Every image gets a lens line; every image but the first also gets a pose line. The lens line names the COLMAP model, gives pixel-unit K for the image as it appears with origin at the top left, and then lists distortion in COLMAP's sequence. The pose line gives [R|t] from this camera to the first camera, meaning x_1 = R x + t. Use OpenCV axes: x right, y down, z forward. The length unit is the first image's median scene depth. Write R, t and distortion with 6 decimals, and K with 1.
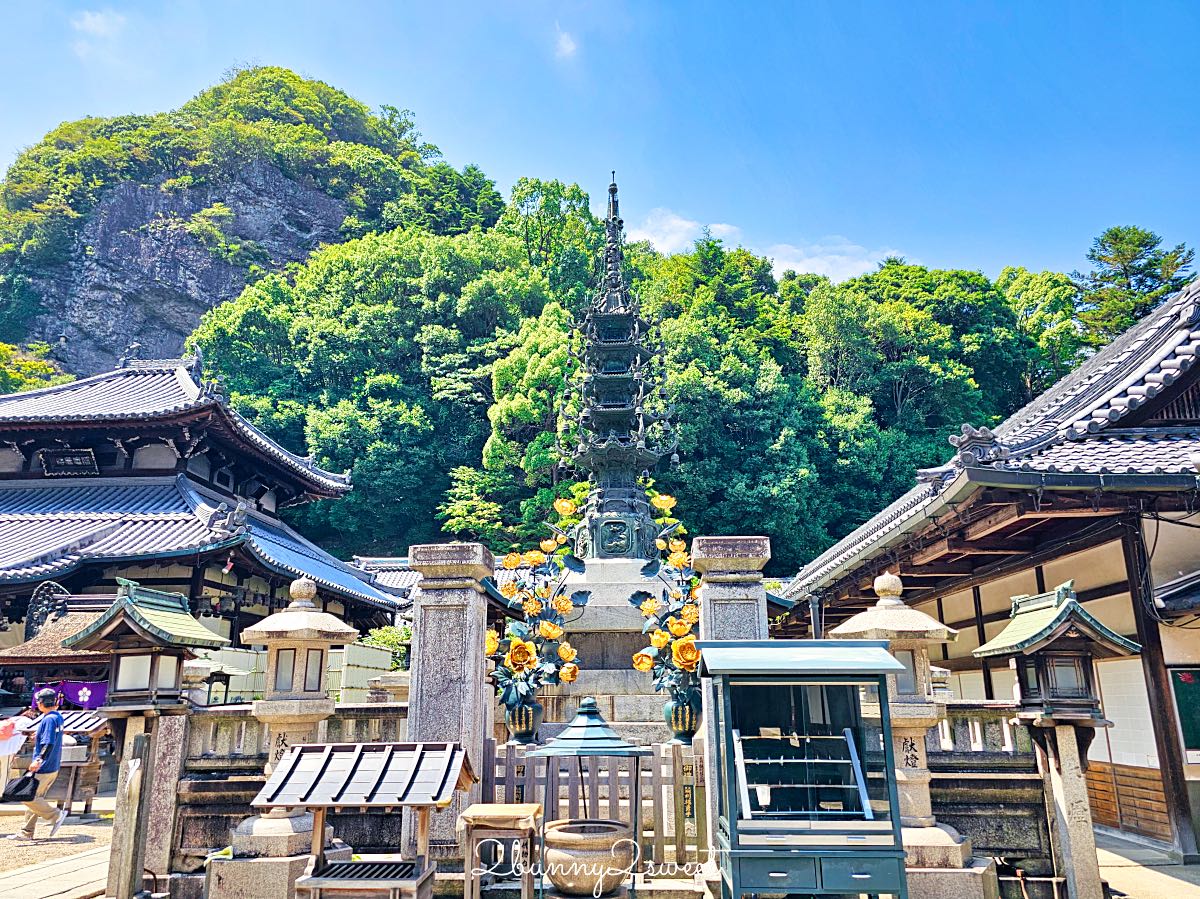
lens RADIAL K [[814.3, 0, 600.6], [0, 814.3, 457.6], [0, 0, 1]] dist [0.066975, -0.069092]
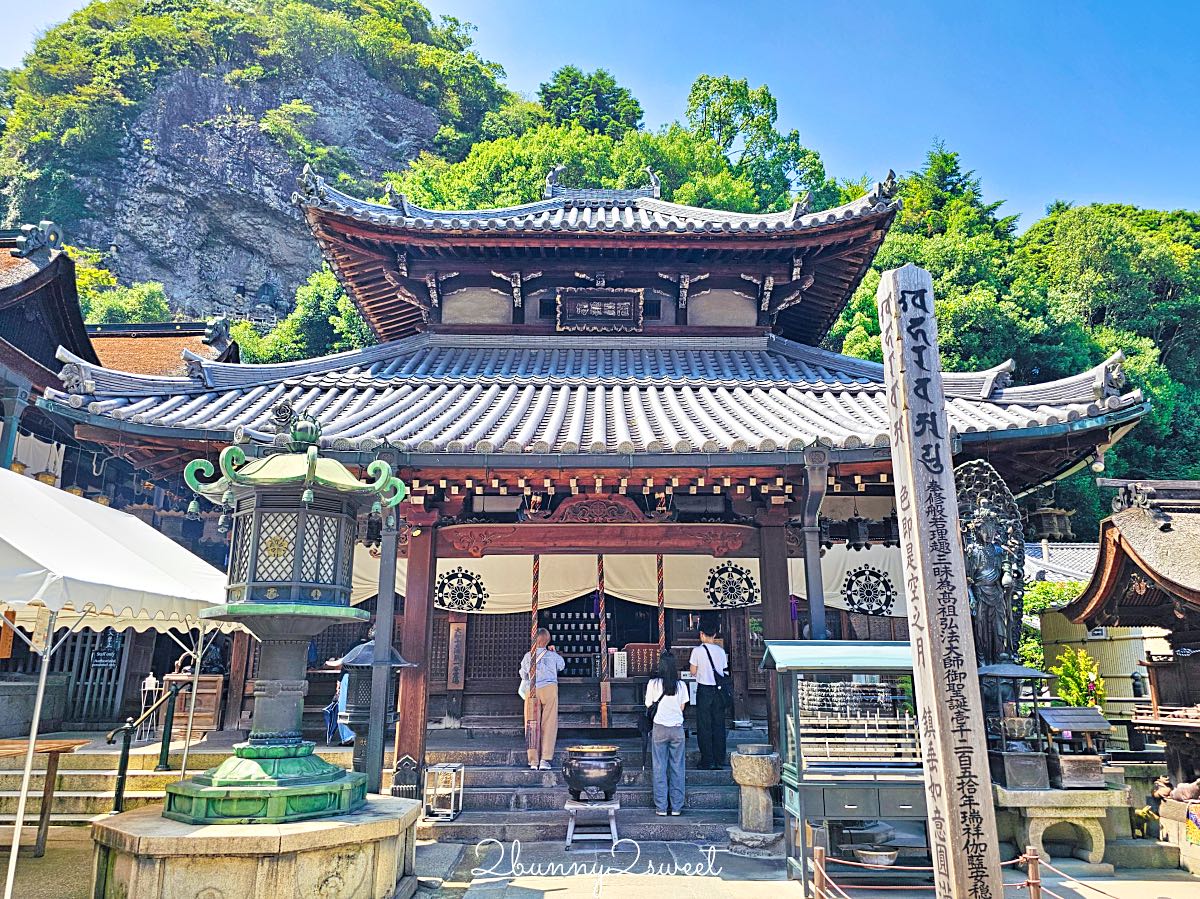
lens RADIAL K [[827.4, 0, 606.5], [0, 827.4, 452.3], [0, 0, 1]] dist [0.068047, -0.066640]
pose [[0.997206, 0.030511, 0.068188, -0.195768], [-0.032040, 0.999257, 0.021440, 0.029424], [-0.067483, -0.023565, 0.997442, 0.103005]]
